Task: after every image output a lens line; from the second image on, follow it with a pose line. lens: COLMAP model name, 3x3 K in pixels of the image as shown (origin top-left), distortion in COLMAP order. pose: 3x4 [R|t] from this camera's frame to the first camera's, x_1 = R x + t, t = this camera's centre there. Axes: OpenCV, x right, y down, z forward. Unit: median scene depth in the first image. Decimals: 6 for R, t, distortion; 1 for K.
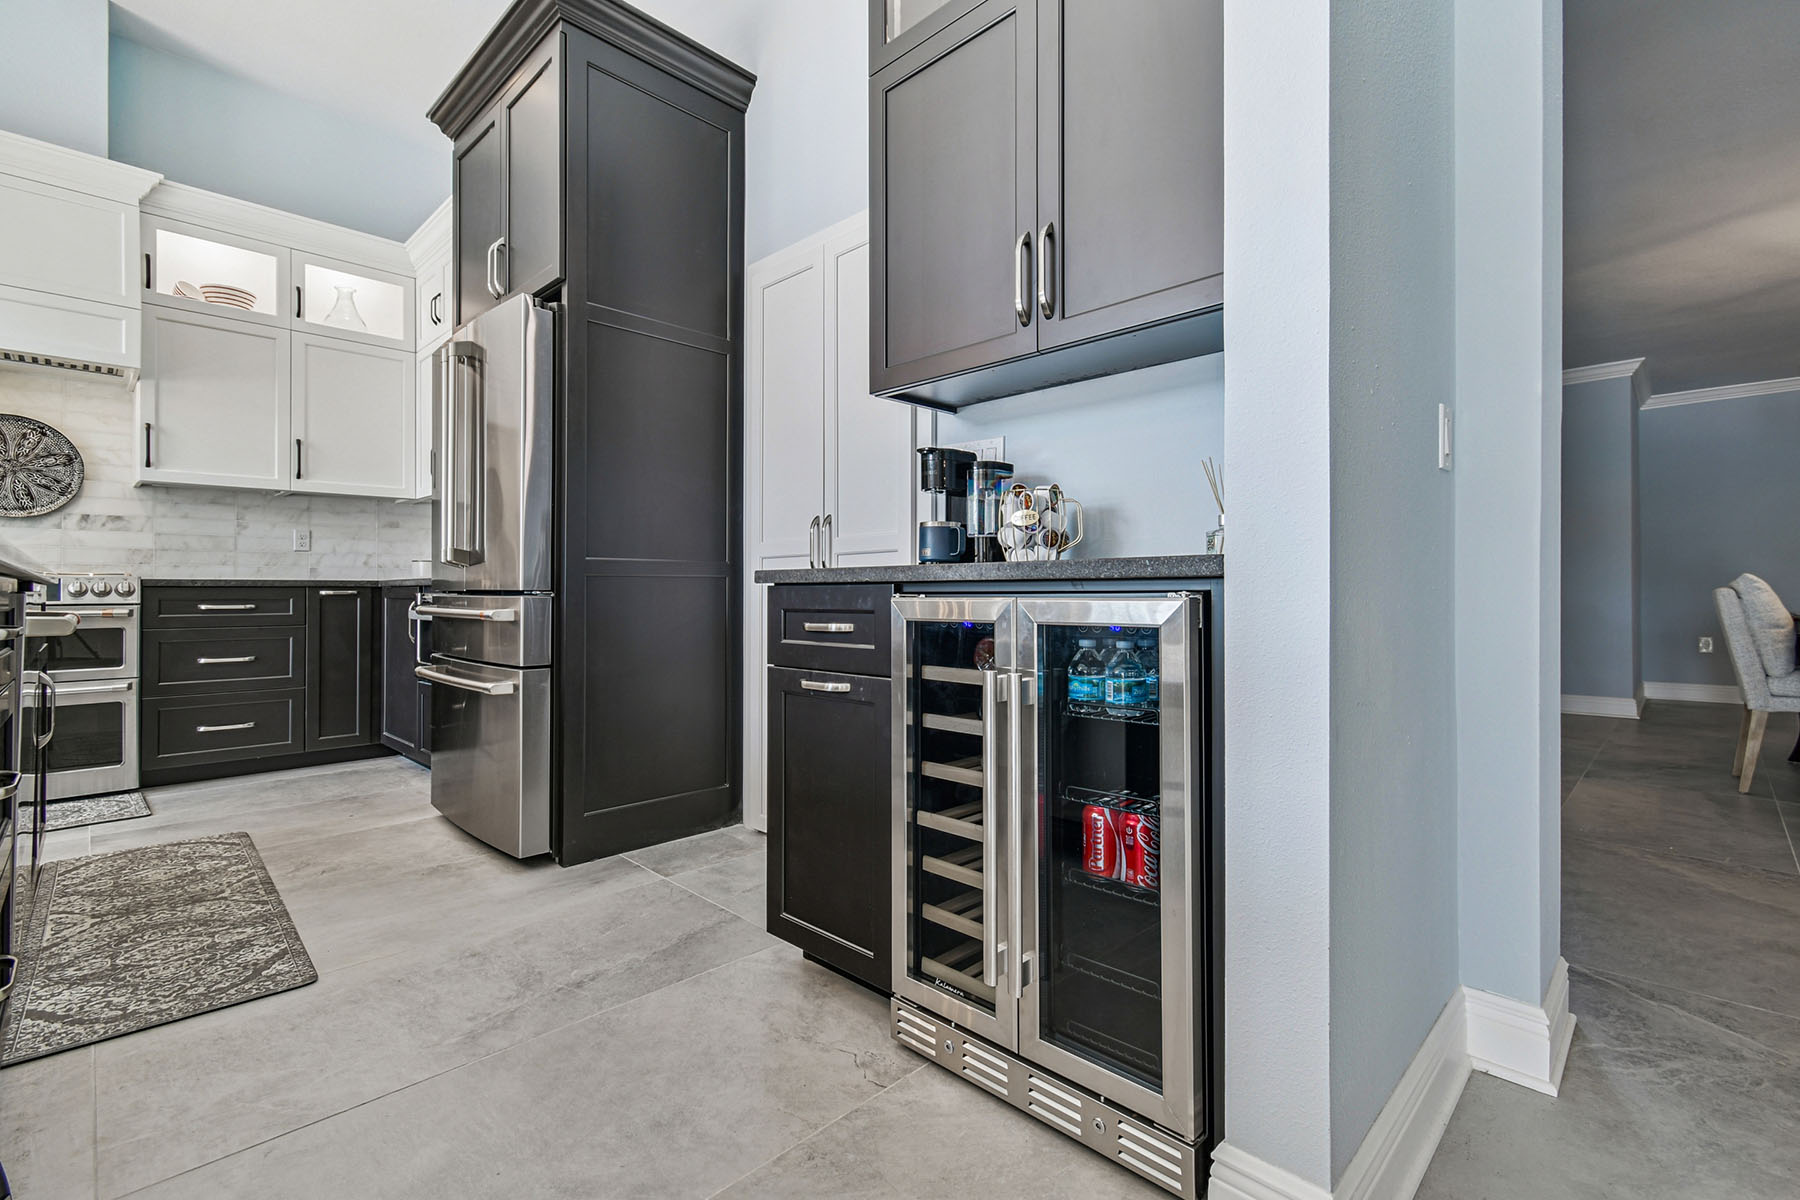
lens RADIAL K [[812.1, 0, 895.9], [0, 812.1, 593.8], [0, 0, 1]] dist [-0.003006, 0.000138]
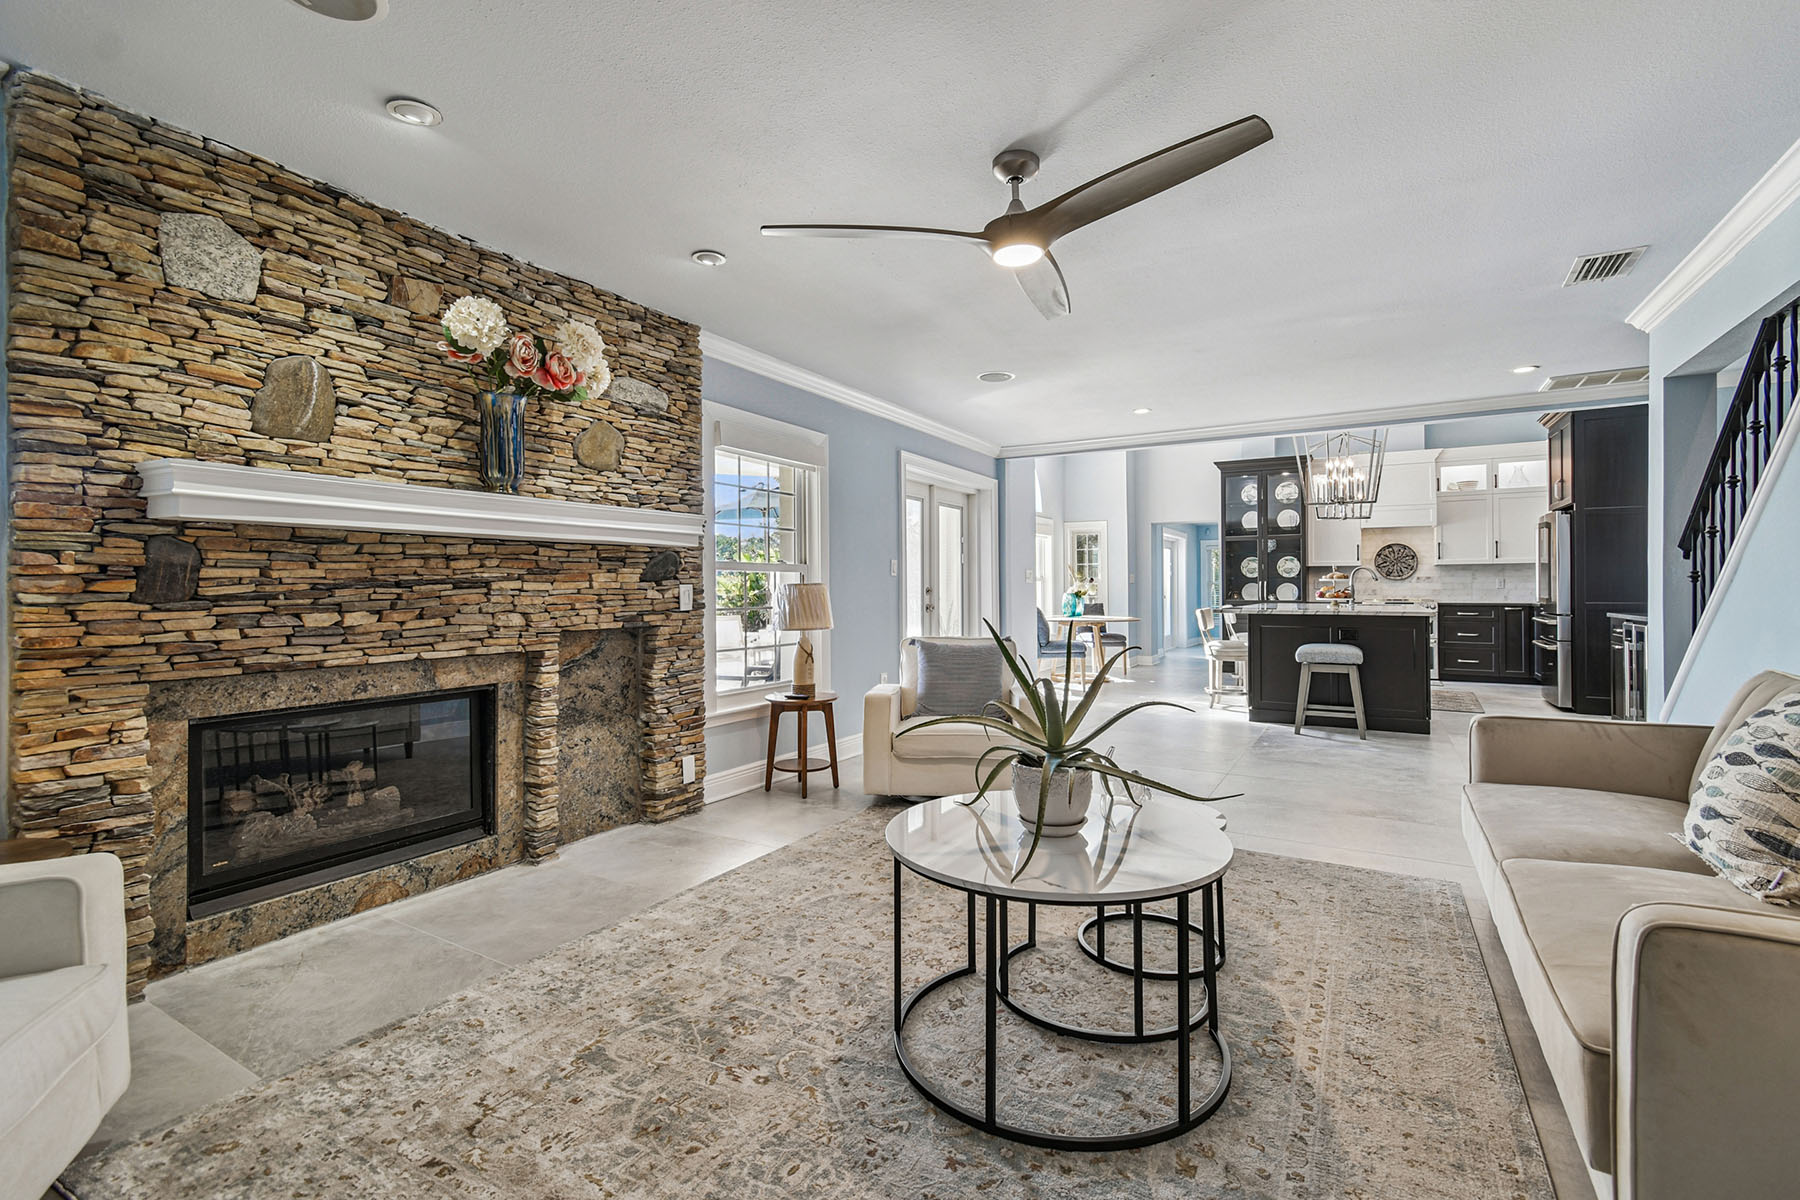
lens RADIAL K [[812.1, 0, 903.1], [0, 812.1, 570.9], [0, 0, 1]] dist [-0.003006, 0.000138]
pose [[0.251637, -0.015806, -0.967693, 1.225739], [0.001546, 0.999872, -0.015930, -0.082555], [0.967820, 0.002512, 0.251630, -1.392083]]
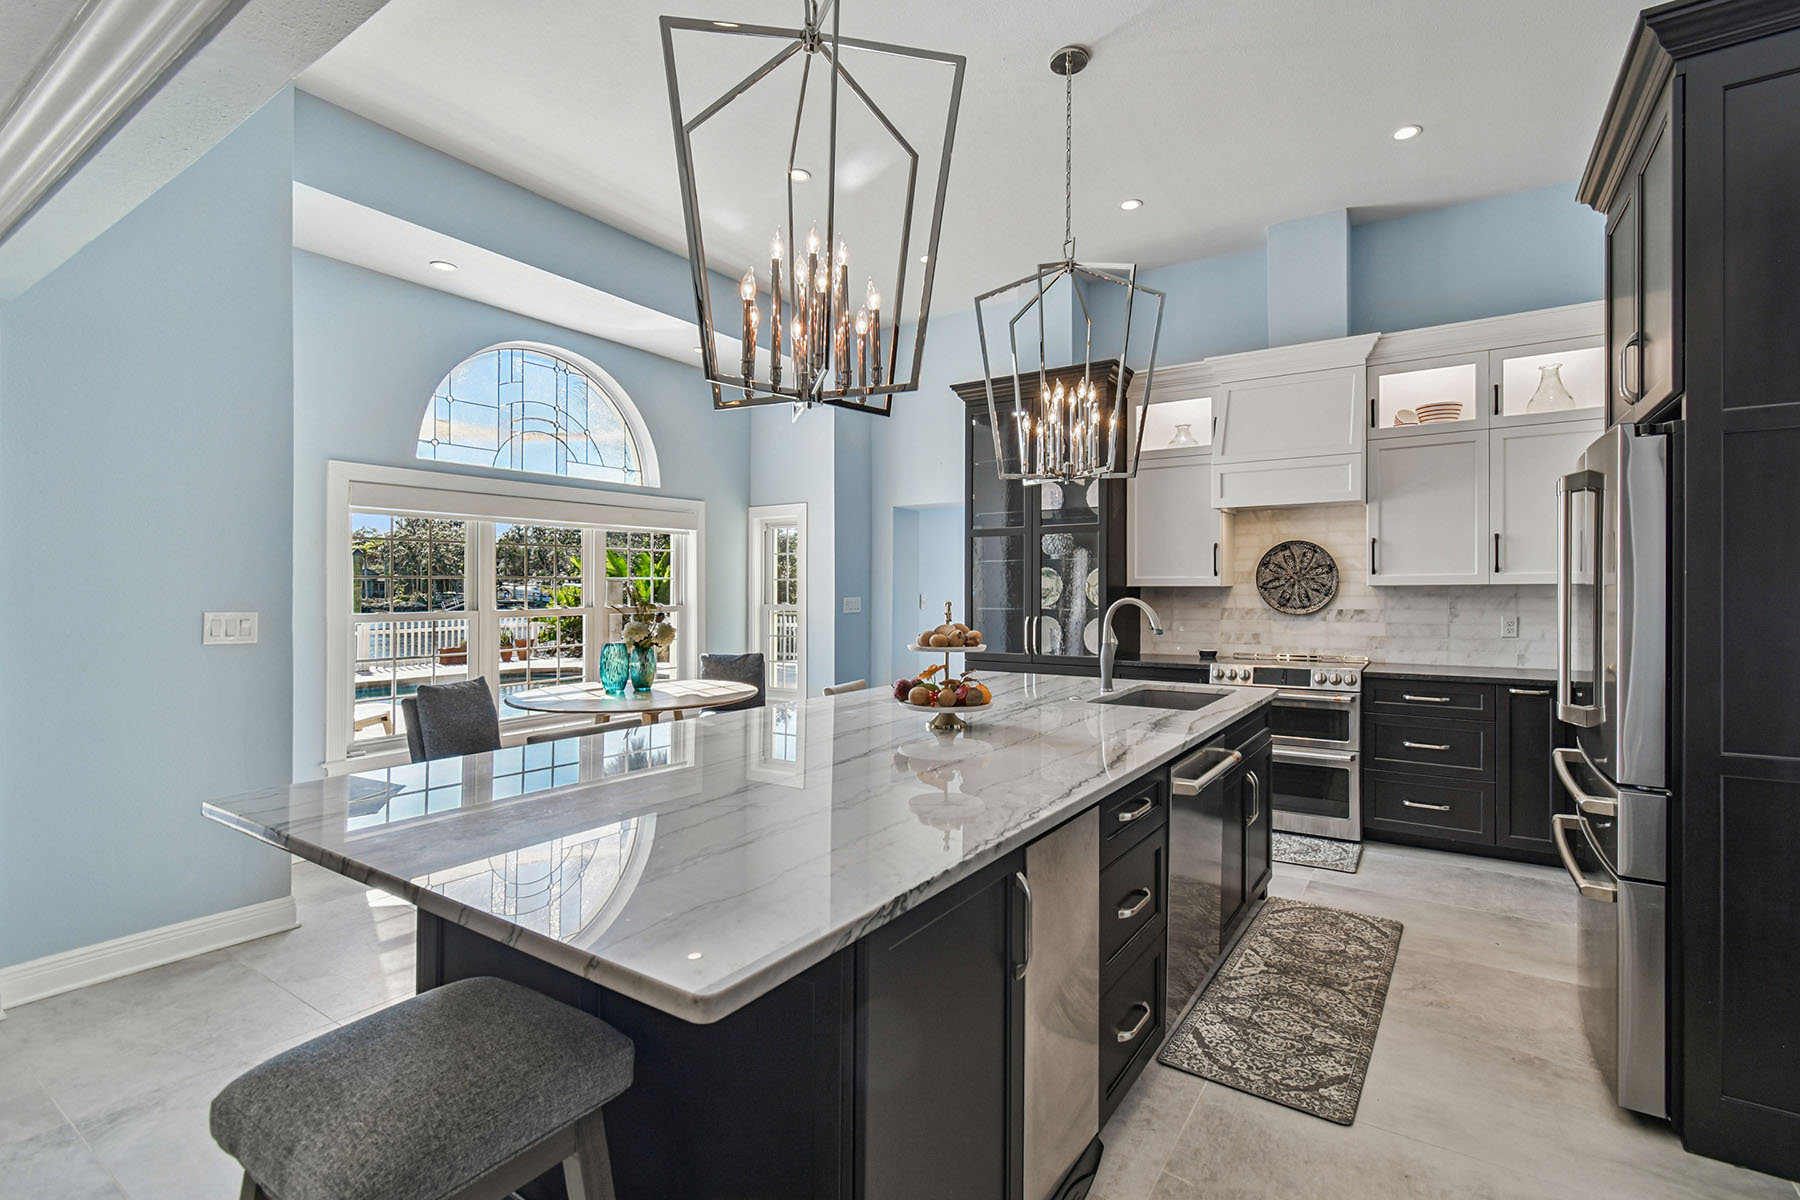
lens RADIAL K [[812.1, 0, 916.0], [0, 812.1, 574.9], [0, 0, 1]] dist [-0.003006, 0.000138]
pose [[0.190384, -0.015098, -0.981594, 0.152883], [0.003374, 0.999886, -0.014725, -0.143762], [0.981704, -0.000509, 0.190413, 0.089925]]
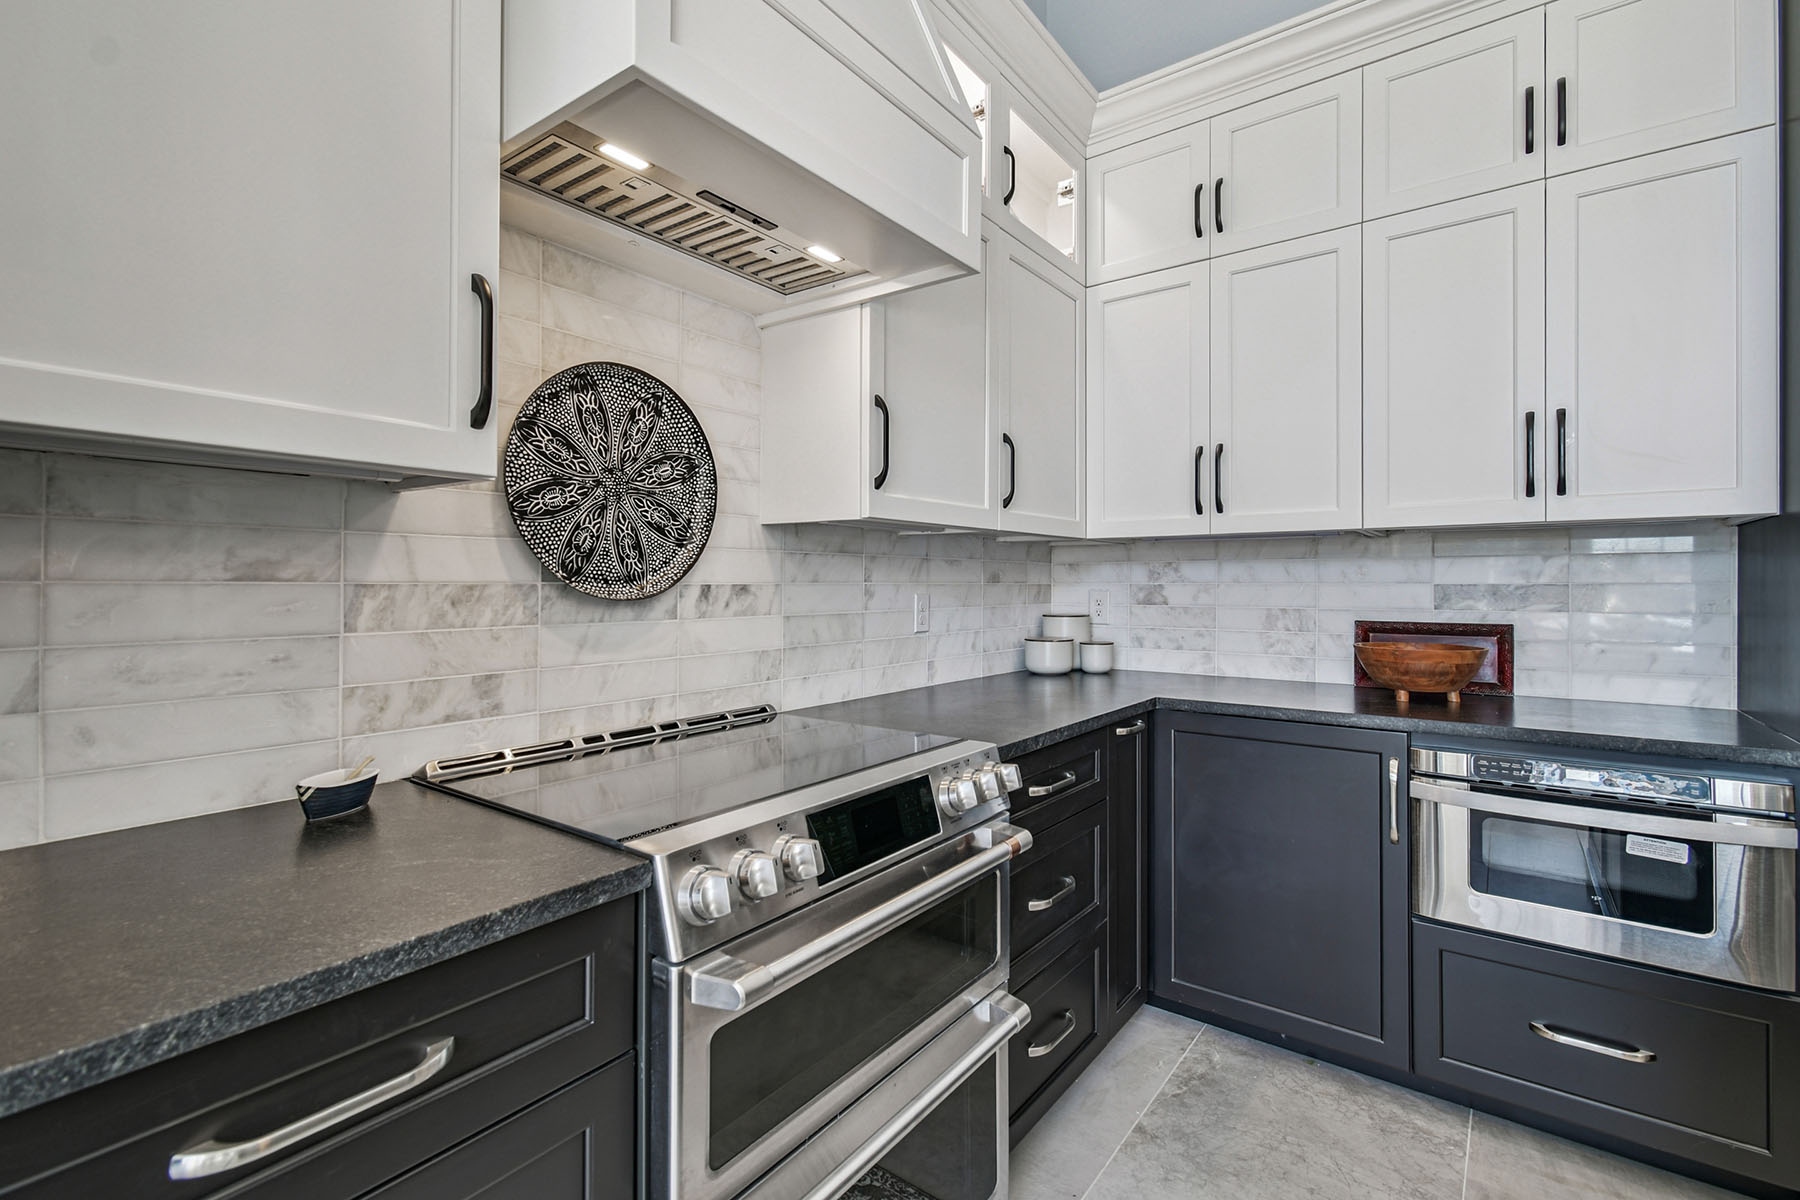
lens RADIAL K [[812.1, 0, 885.2], [0, 812.1, 587.8], [0, 0, 1]] dist [-0.003006, 0.000138]
pose [[0.991697, 0.006260, 0.128441, -1.006252], [-0.007095, 0.999957, 0.006046, -0.104945], [-0.128397, -0.006907, 0.991699, 0.544123]]
